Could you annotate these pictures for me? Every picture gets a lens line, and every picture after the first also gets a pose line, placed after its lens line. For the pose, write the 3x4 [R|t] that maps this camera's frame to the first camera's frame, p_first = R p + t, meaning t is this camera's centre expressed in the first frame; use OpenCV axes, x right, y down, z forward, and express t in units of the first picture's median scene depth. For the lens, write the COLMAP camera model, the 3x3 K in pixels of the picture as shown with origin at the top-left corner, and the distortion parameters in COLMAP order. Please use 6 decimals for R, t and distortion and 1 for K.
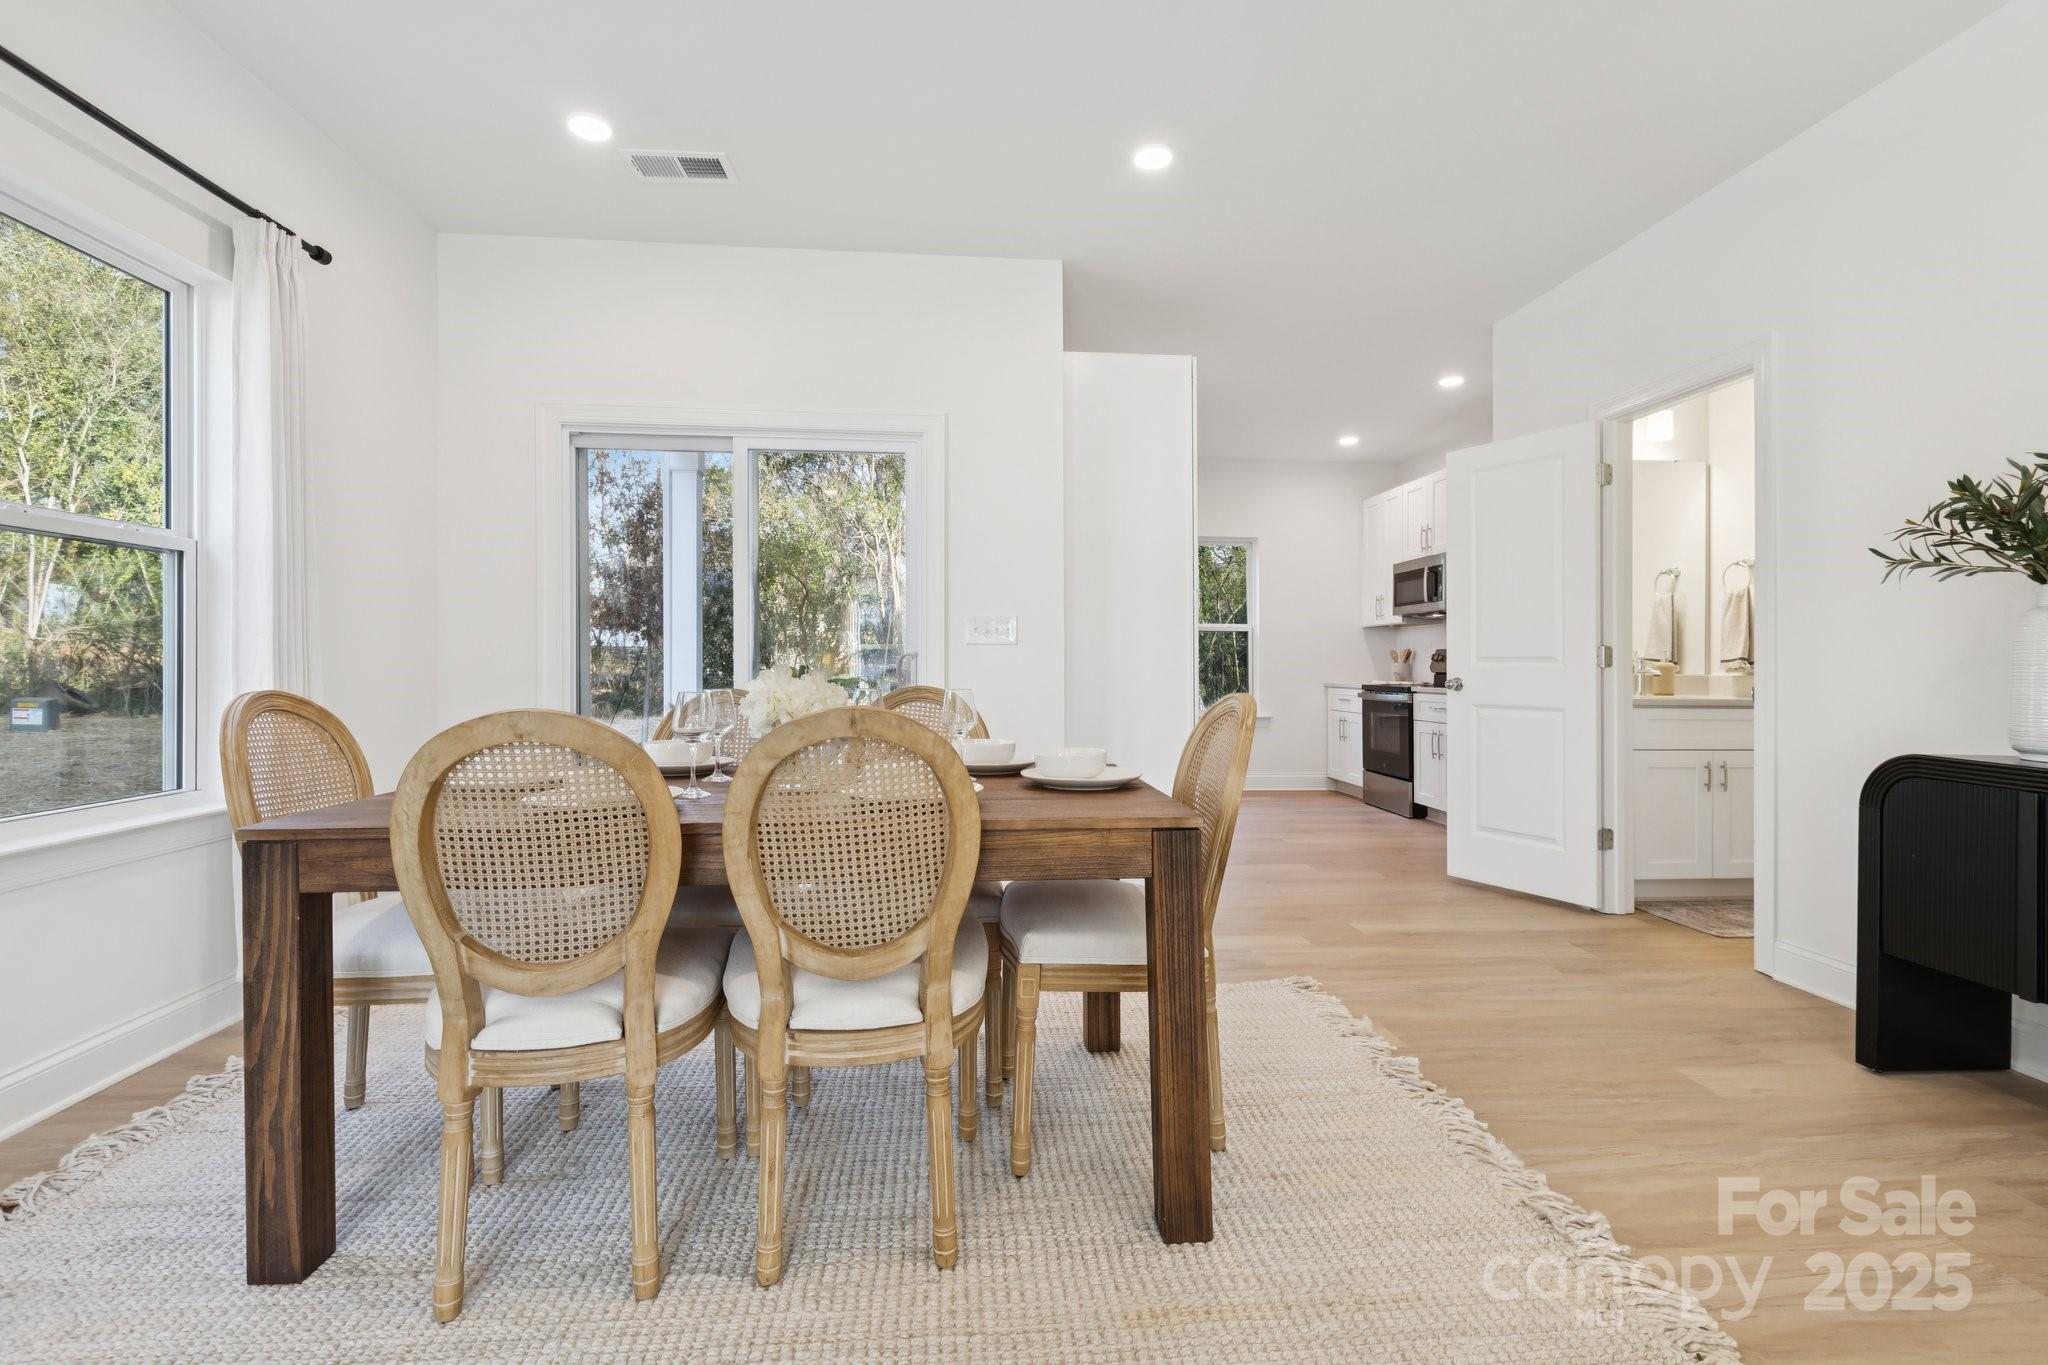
lens RADIAL K [[934.2, 0, 1030.8], [0, 934.2, 663.3], [0, 0, 1]] dist [0.000904, 0.000142]
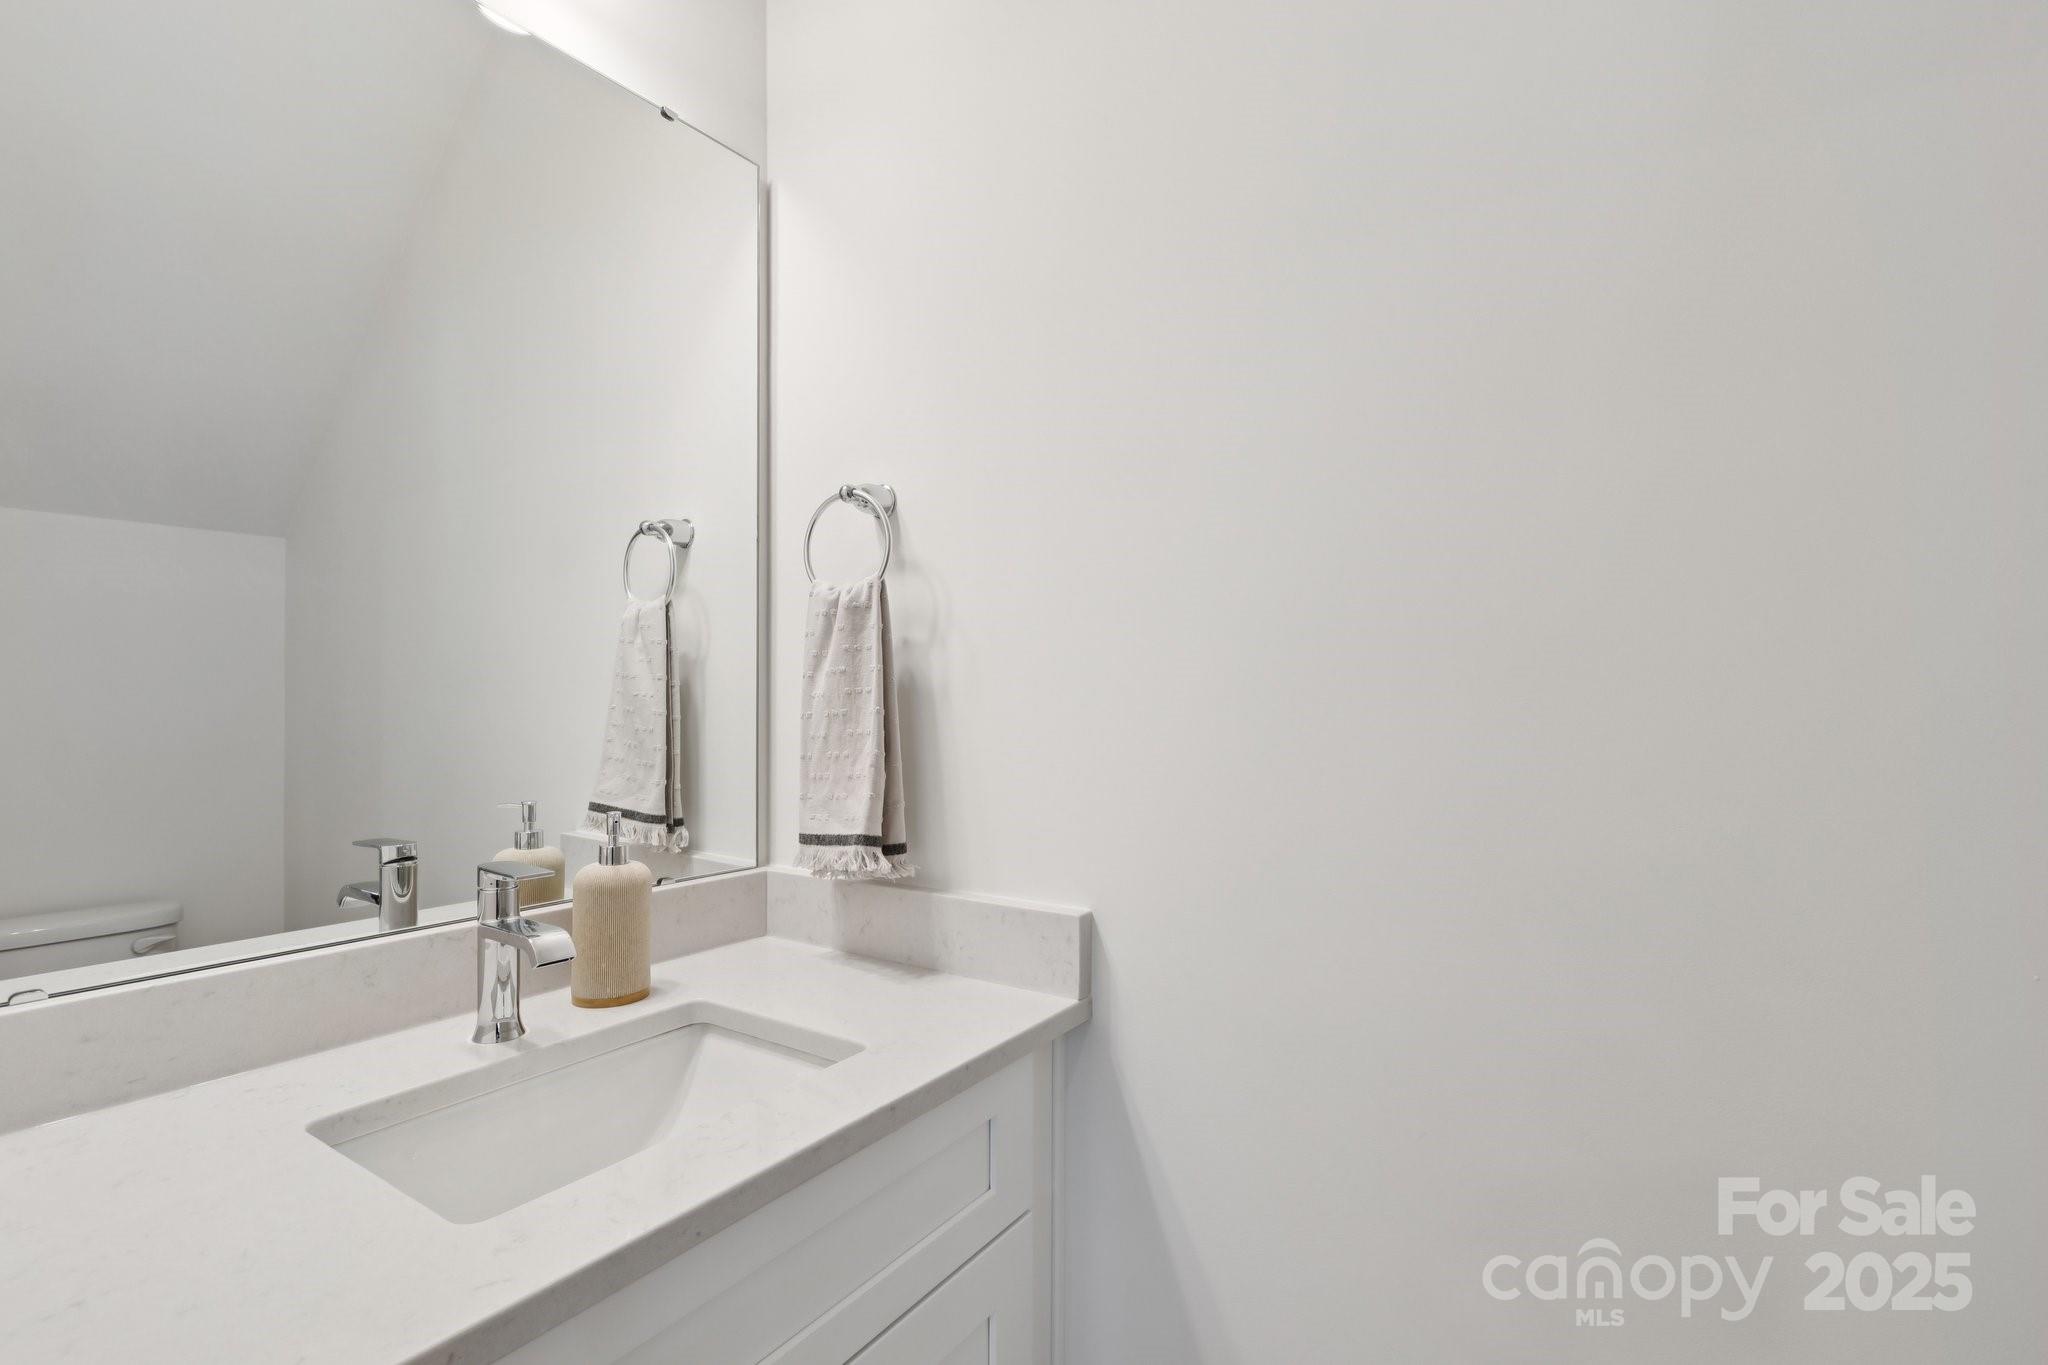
lens RADIAL K [[916.4, 0, 1024.0], [0, 916.4, 682.5], [0, 0, 1]] dist [-0.001237, -0.000051]
pose [[0.630236, 0.005599, 0.776383, 0.675407], [0.003566, 0.999943, -0.010106, -0.055138], [-0.776395, 0.009138, 0.630180, 0.922850]]
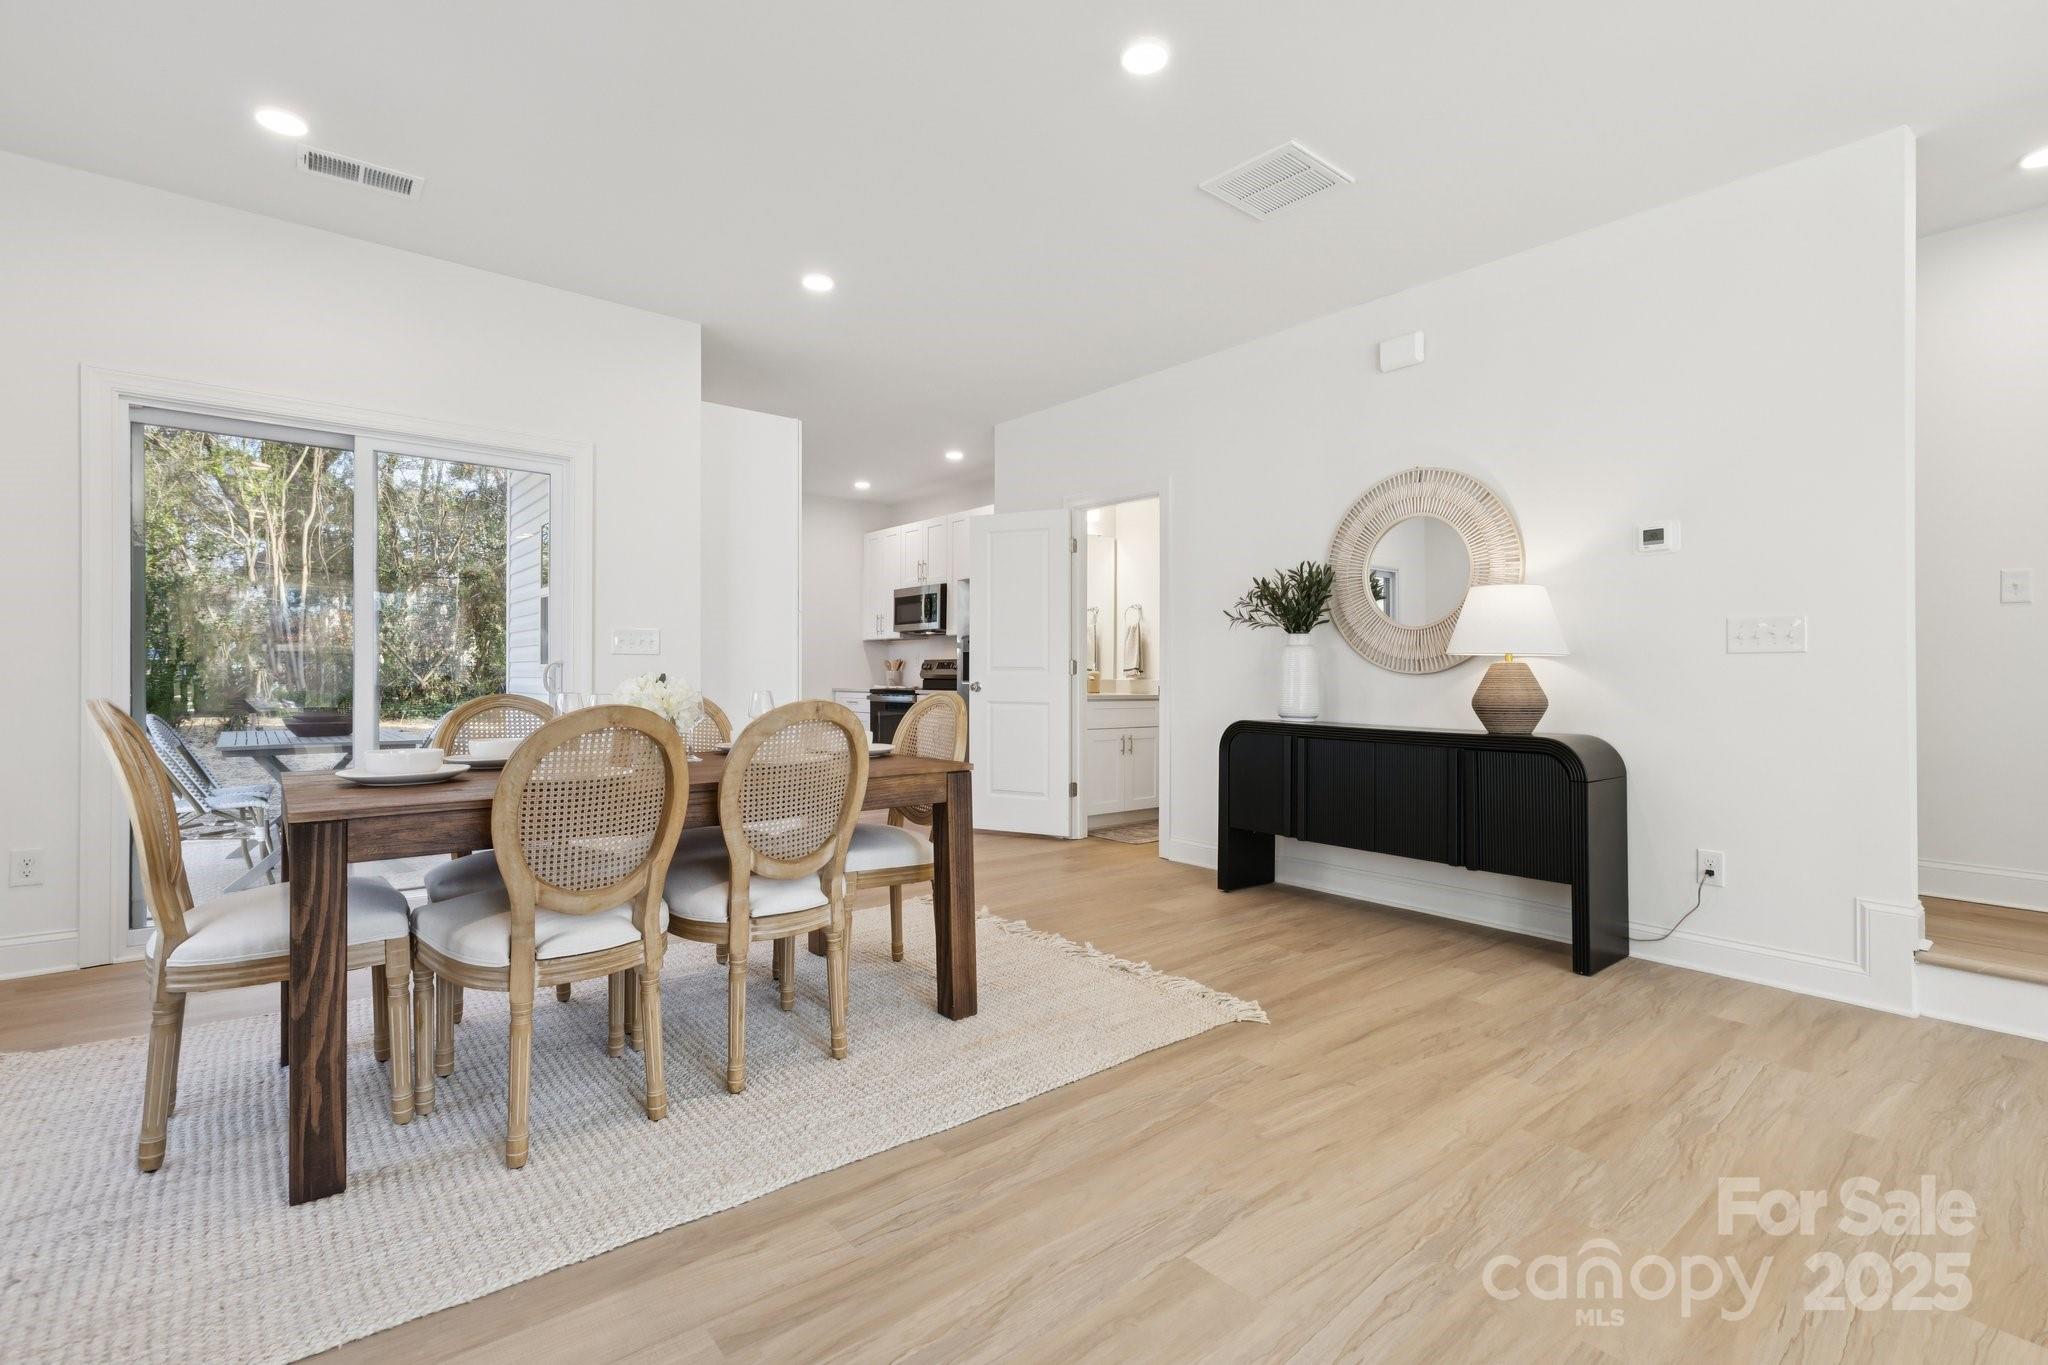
lens RADIAL K [[934.2, 0, 1030.8], [0, 934.2, 663.3], [0, 0, 1]] dist [0.000904, 0.000142]
pose [[0.821760, 0.006855, 0.569793, -0.300173], [-0.002821, 0.999964, -0.007960, -0.001544], [-0.569827, 0.004934, 0.821750, -0.193954]]
